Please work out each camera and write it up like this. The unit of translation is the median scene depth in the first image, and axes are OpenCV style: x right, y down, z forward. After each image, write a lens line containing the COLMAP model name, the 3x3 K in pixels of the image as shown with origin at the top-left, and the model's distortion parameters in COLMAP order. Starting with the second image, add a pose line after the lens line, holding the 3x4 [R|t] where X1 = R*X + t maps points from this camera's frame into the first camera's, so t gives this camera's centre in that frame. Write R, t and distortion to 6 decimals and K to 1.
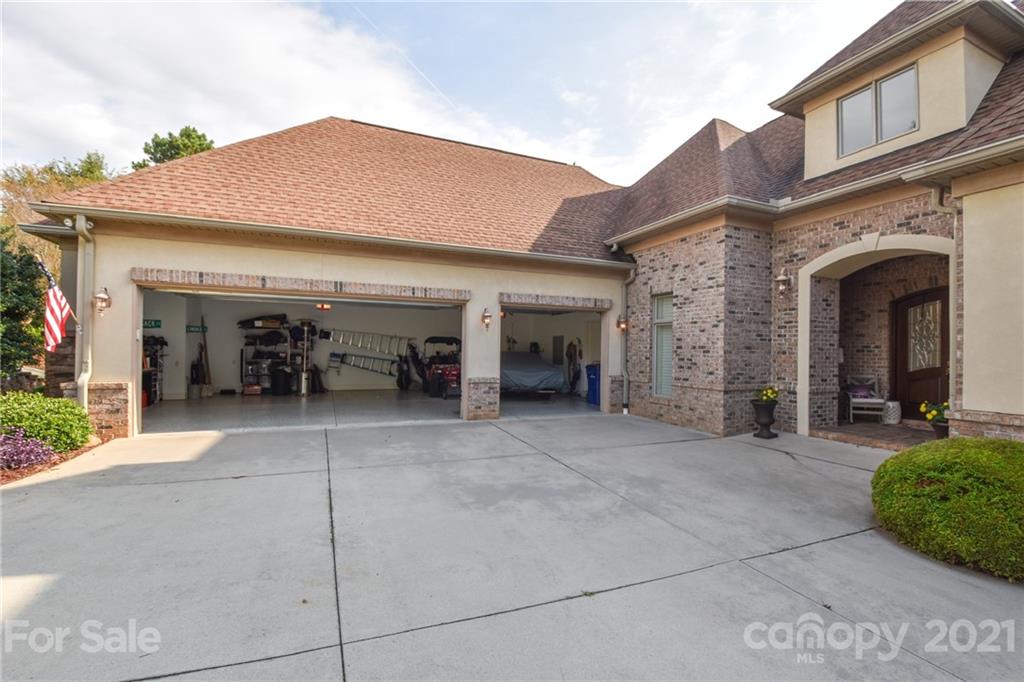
lens RADIAL K [[446.8, 0, 512.0], [0, 446.8, 341.0], [0, 0, 1]] dist [0.002016, -0.018069]
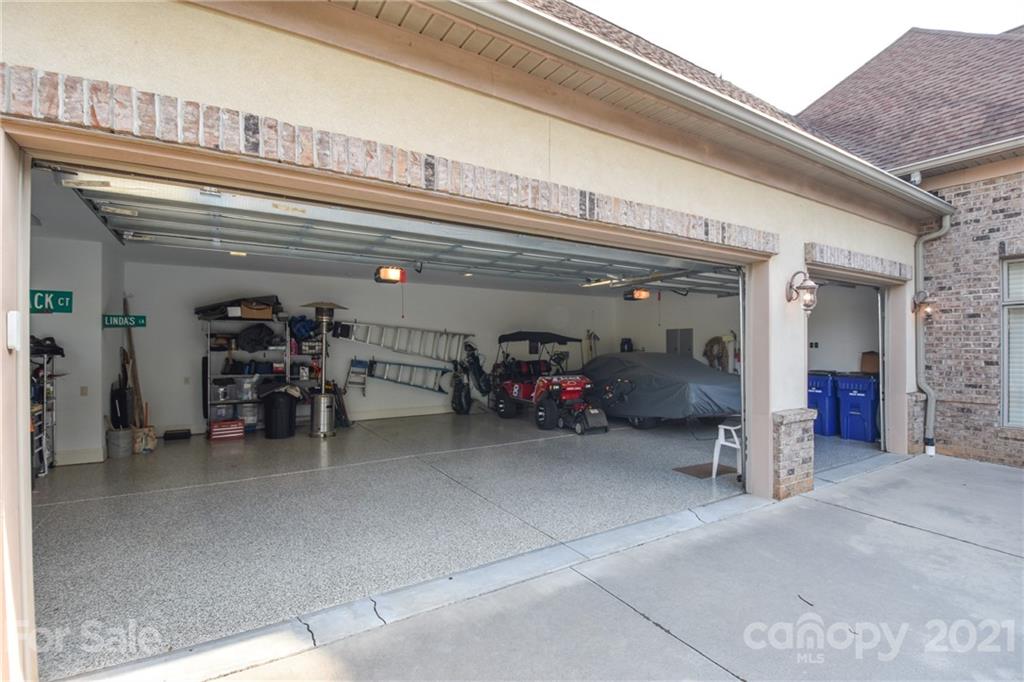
lens RADIAL K [[469.7, 0, 512.0], [0, 469.7, 341.0], [0, 0, 1]] dist [0.000106, -0.015549]
pose [[0.988190, -0.013882, 0.152604, -0.318374], [0.012310, 0.999861, 0.011247, -0.004246], [-0.152739, -0.009236, 0.988223, 0.367984]]
